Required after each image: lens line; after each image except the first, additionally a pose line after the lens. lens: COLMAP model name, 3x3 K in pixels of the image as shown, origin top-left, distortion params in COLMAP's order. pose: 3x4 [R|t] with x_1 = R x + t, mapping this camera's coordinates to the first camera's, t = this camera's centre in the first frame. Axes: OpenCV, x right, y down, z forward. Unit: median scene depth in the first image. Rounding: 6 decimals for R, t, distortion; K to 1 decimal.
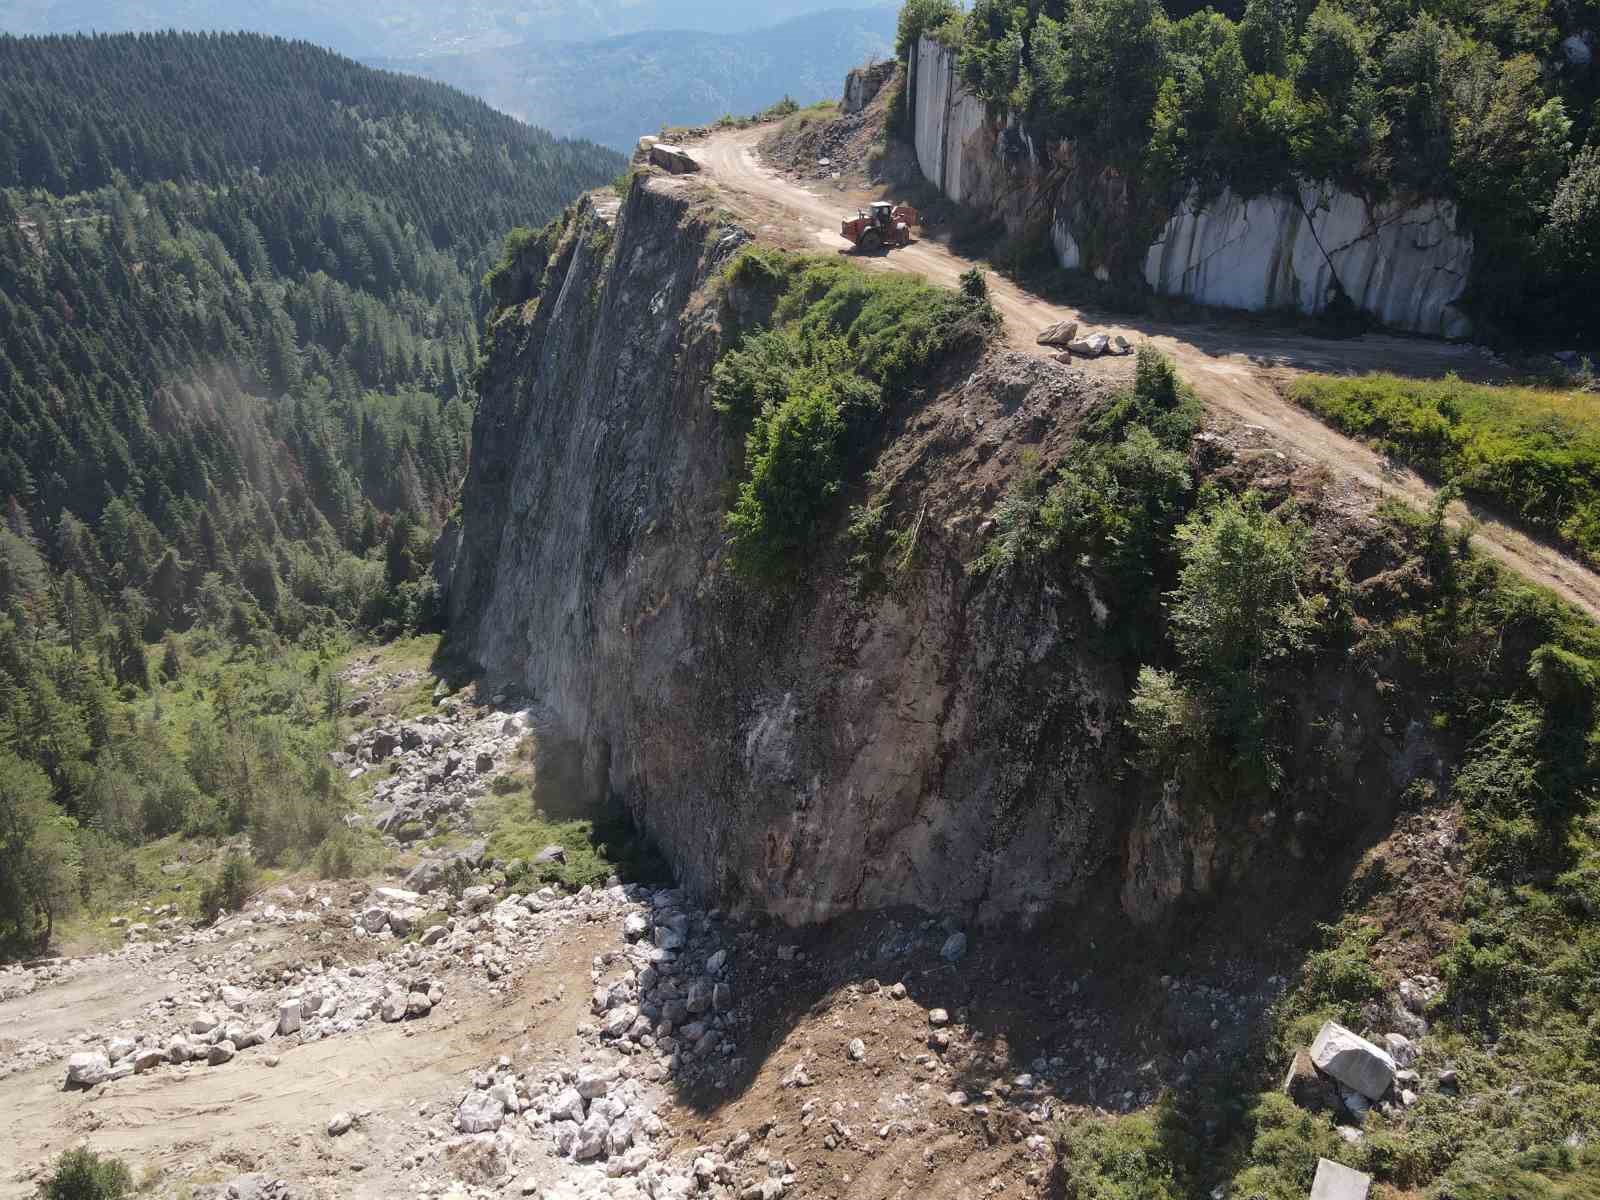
lens RADIAL K [[1178.7, 0, 814.1], [0, 1178.7, 599.8], [0, 0, 1]] dist [0.000540, 0.011675]
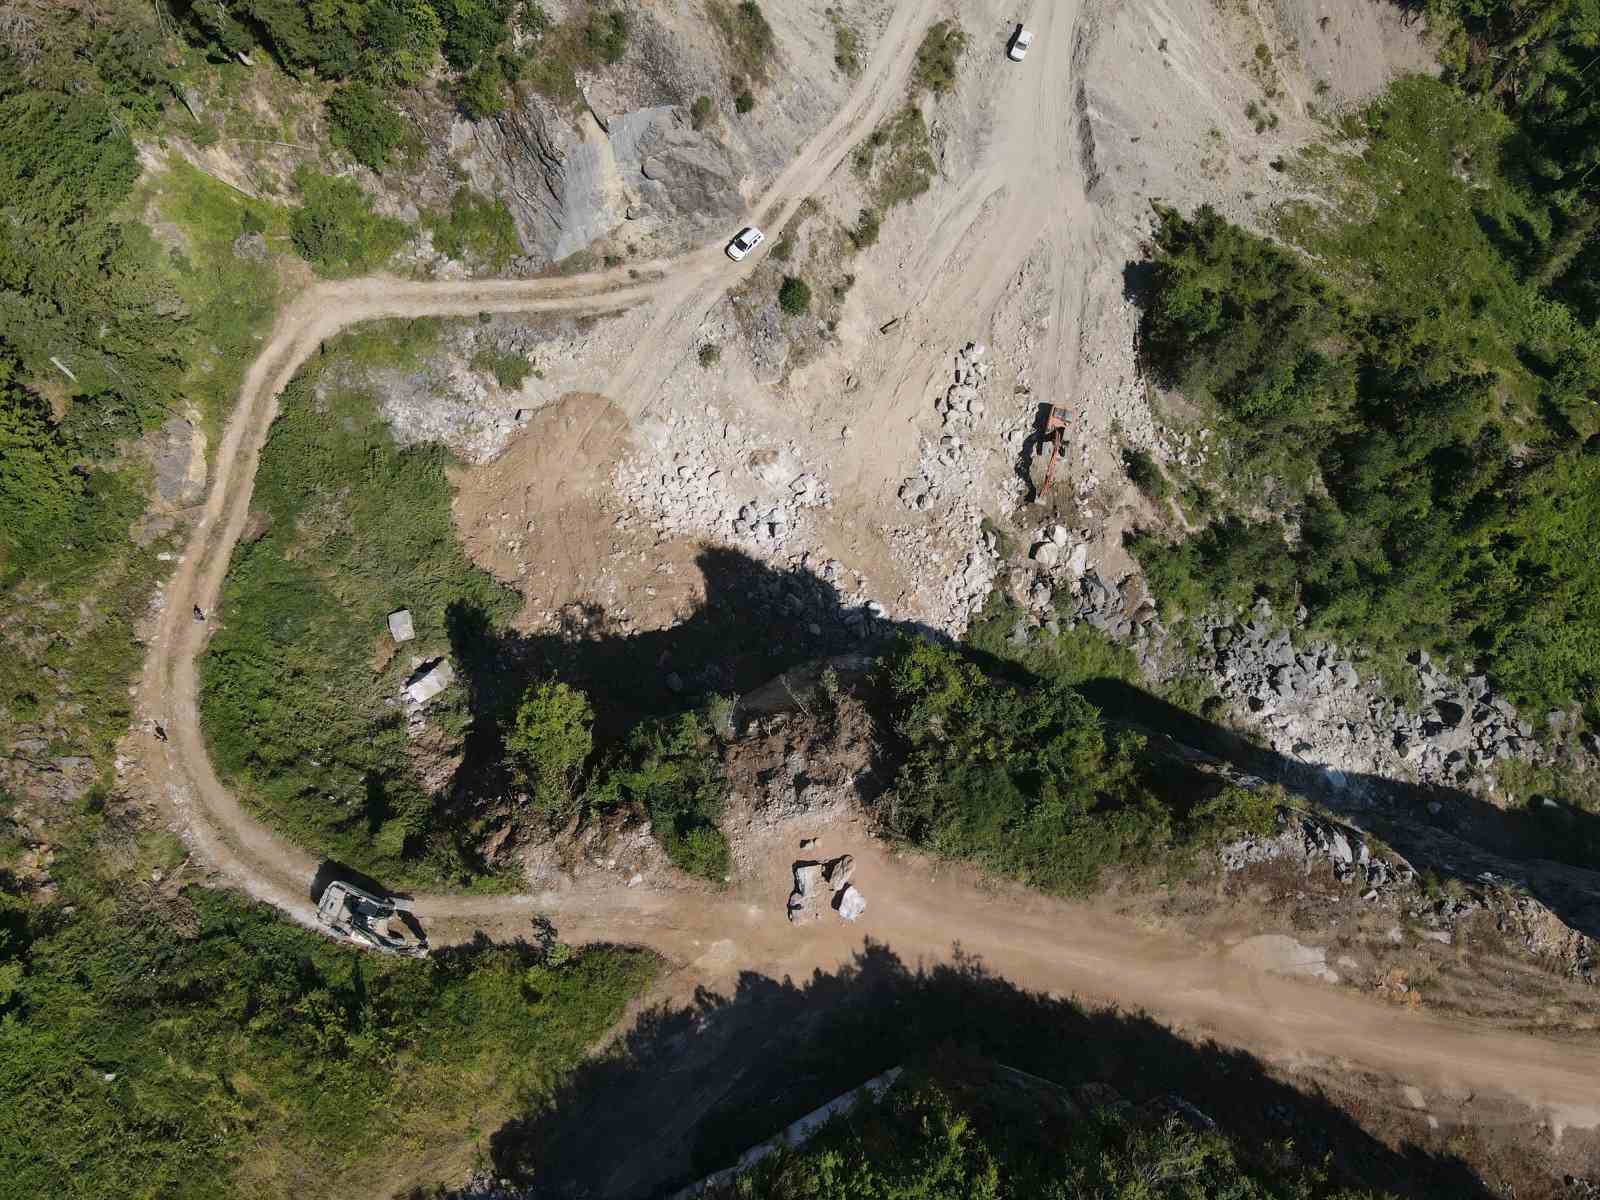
lens RADIAL K [[1178.7, 0, 814.1], [0, 1178.7, 599.8], [0, 0, 1]] dist [0.000540, 0.011675]
pose [[-0.590607, 0.768177, -0.247161, 0.146553], [-0.416341, -0.027699, 0.908786, -0.592563], [0.691262, 0.639639, 0.336183, 0.217997]]
